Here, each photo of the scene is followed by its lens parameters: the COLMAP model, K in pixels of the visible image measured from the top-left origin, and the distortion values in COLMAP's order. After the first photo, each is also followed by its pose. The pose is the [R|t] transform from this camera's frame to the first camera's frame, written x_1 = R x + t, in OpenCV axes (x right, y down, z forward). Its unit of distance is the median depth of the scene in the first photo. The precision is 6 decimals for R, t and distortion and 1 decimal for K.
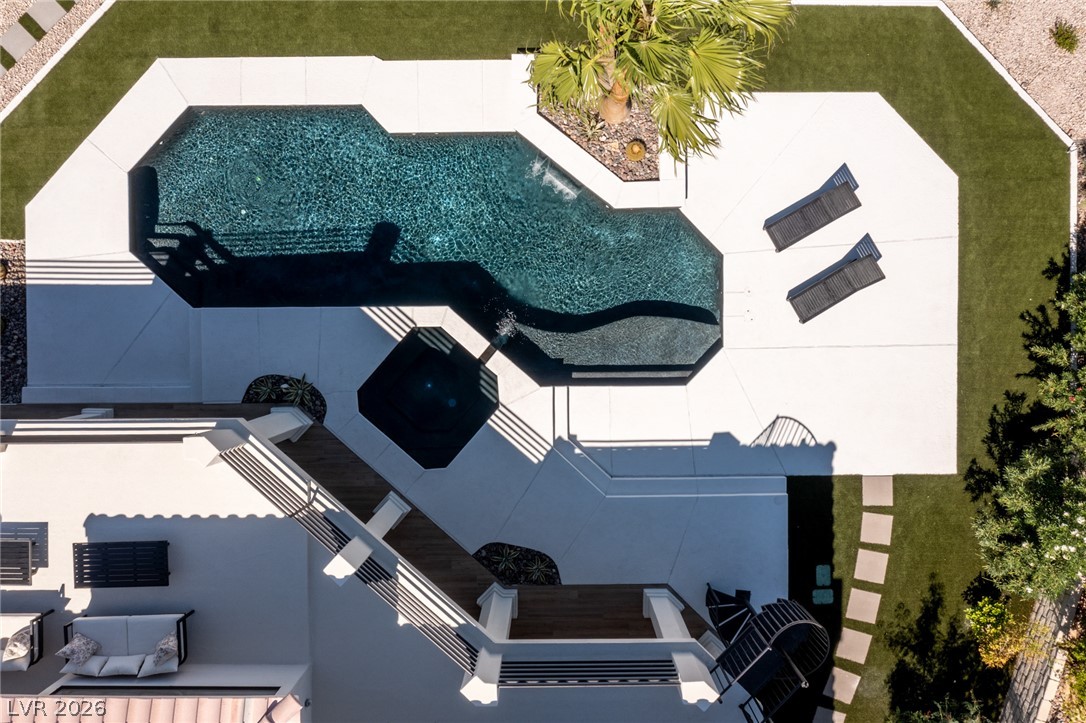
lens RADIAL K [[878.3, 0, 540.9], [0, 878.3, 339.1], [0, 0, 1]] dist [-0.016409, 0.013567]
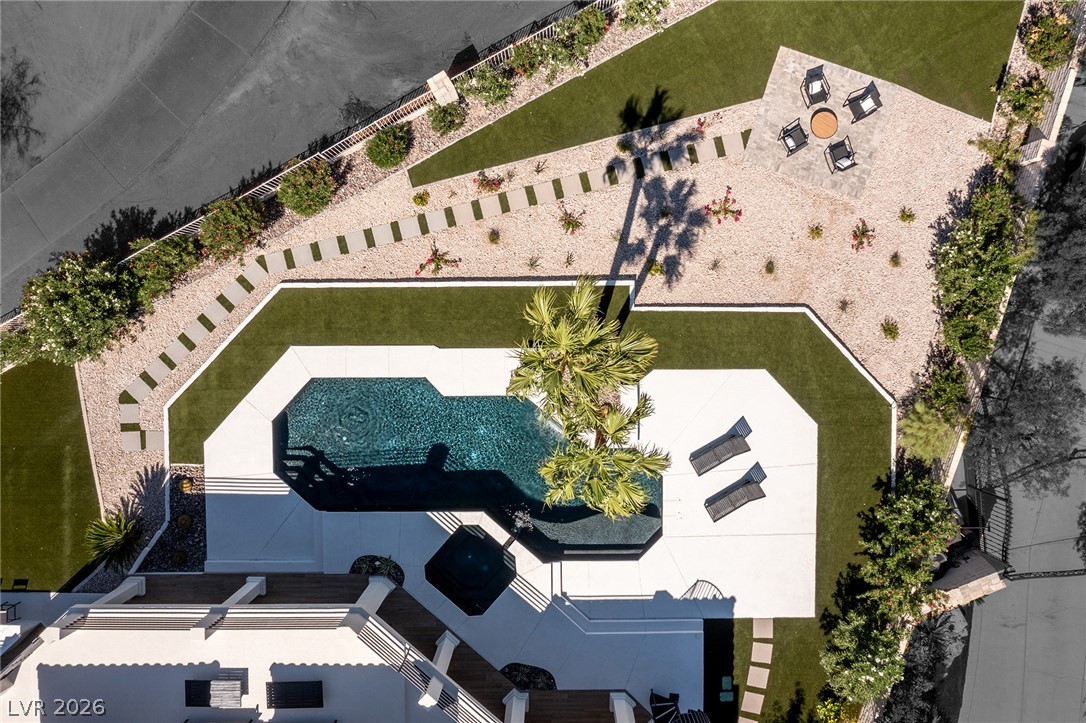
lens RADIAL K [[878.3, 0, 541.4], [0, 878.3, 363.1], [0, 0, 1]] dist [-0.016409, 0.013567]
pose [[1.000000, 0.000025, 0.000400, -0.004511], [-0.000036, 0.999577, 0.029073, -0.337539], [-0.000399, -0.029073, 0.999577, -0.523445]]
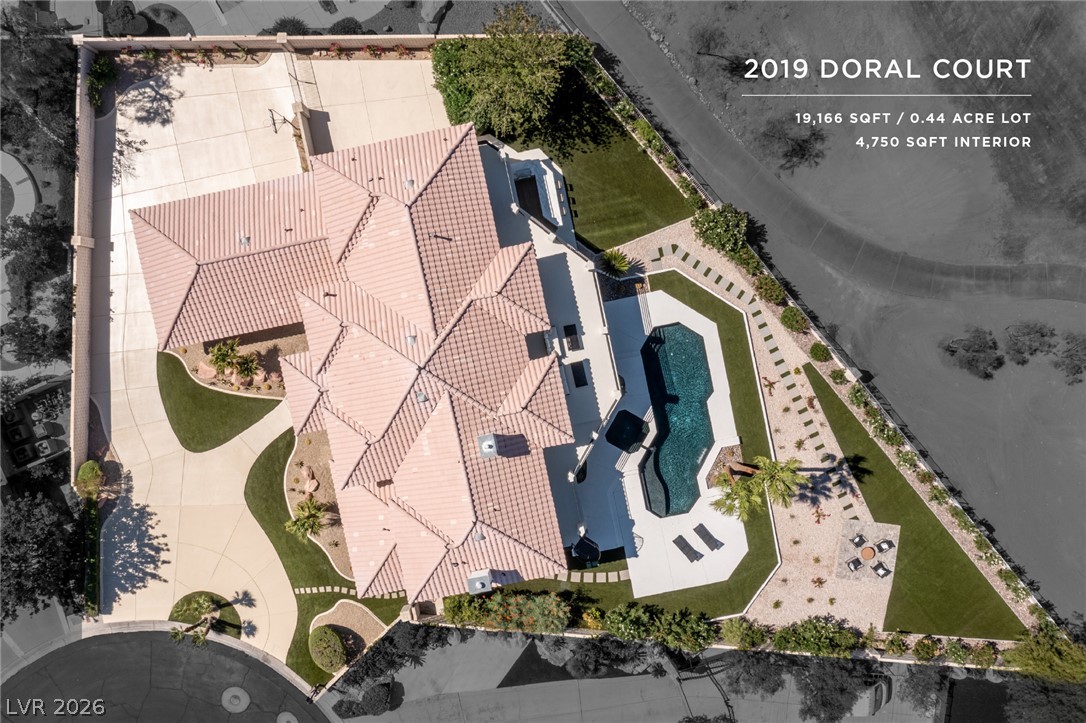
lens RADIAL K [[878.3, 0, 549.2], [0, 878.3, 355.8], [0, 0, 1]] dist [-0.016409, 0.013567]
pose [[0.197119, 0.979308, 0.045815, -0.589556], [-0.980365, 0.197155, 0.003776, 0.273416], [-0.005335, -0.045659, 0.998943, -2.128837]]
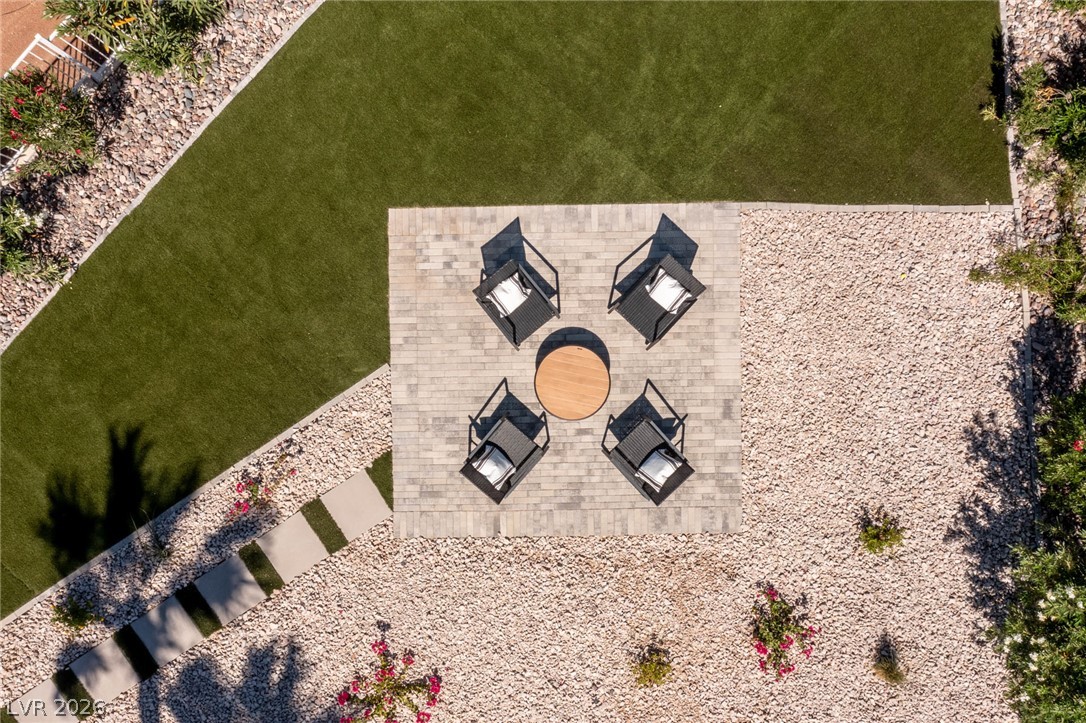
lens RADIAL K [[878.3, 0, 554.3], [0, 878.3, 366.7], [0, 0, 1]] dist [-0.016409, 0.013567]
pose [[0.944274, -0.328478, -0.021189, 0.491773], [0.328942, 0.944036, 0.024376, -0.732906], [0.011996, -0.029988, 0.999478, 0.468644]]
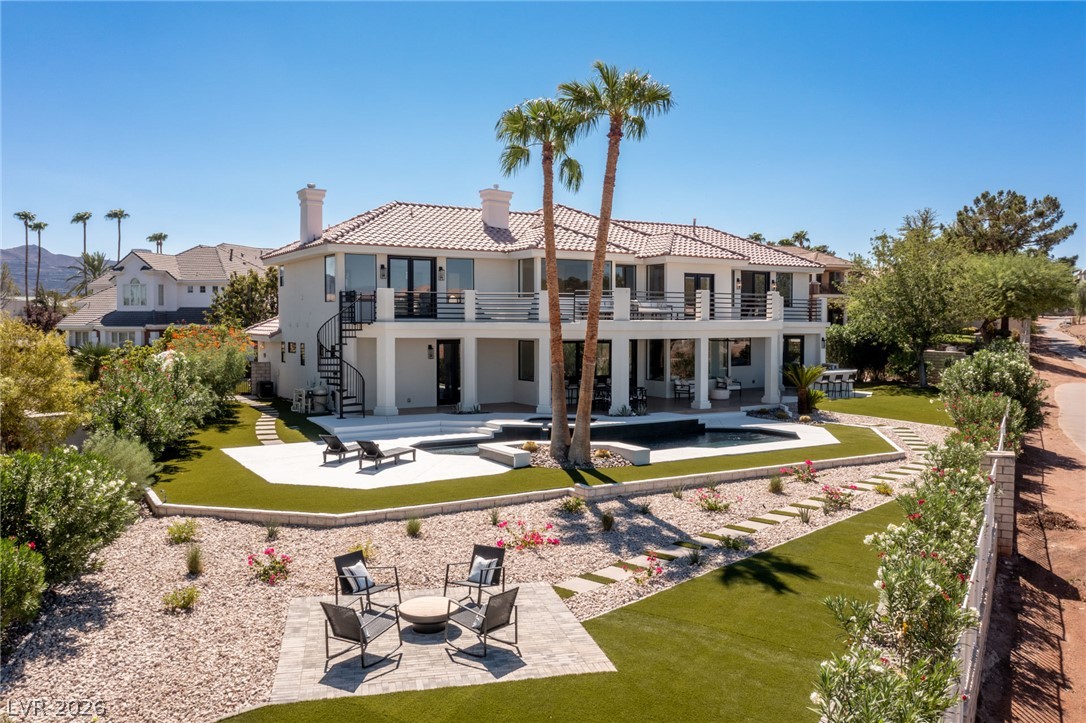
lens RADIAL K [[878.3, 0, 541.4], [0, 878.3, 361.1], [0, 0, 1]] dist [-0.016409, 0.013567]
pose [[-0.854407, 0.029644, -0.518759, 0.754228], [-0.519601, -0.045156, 0.853215, -1.310104], [0.001868, 0.998540, 0.053984, 0.785900]]
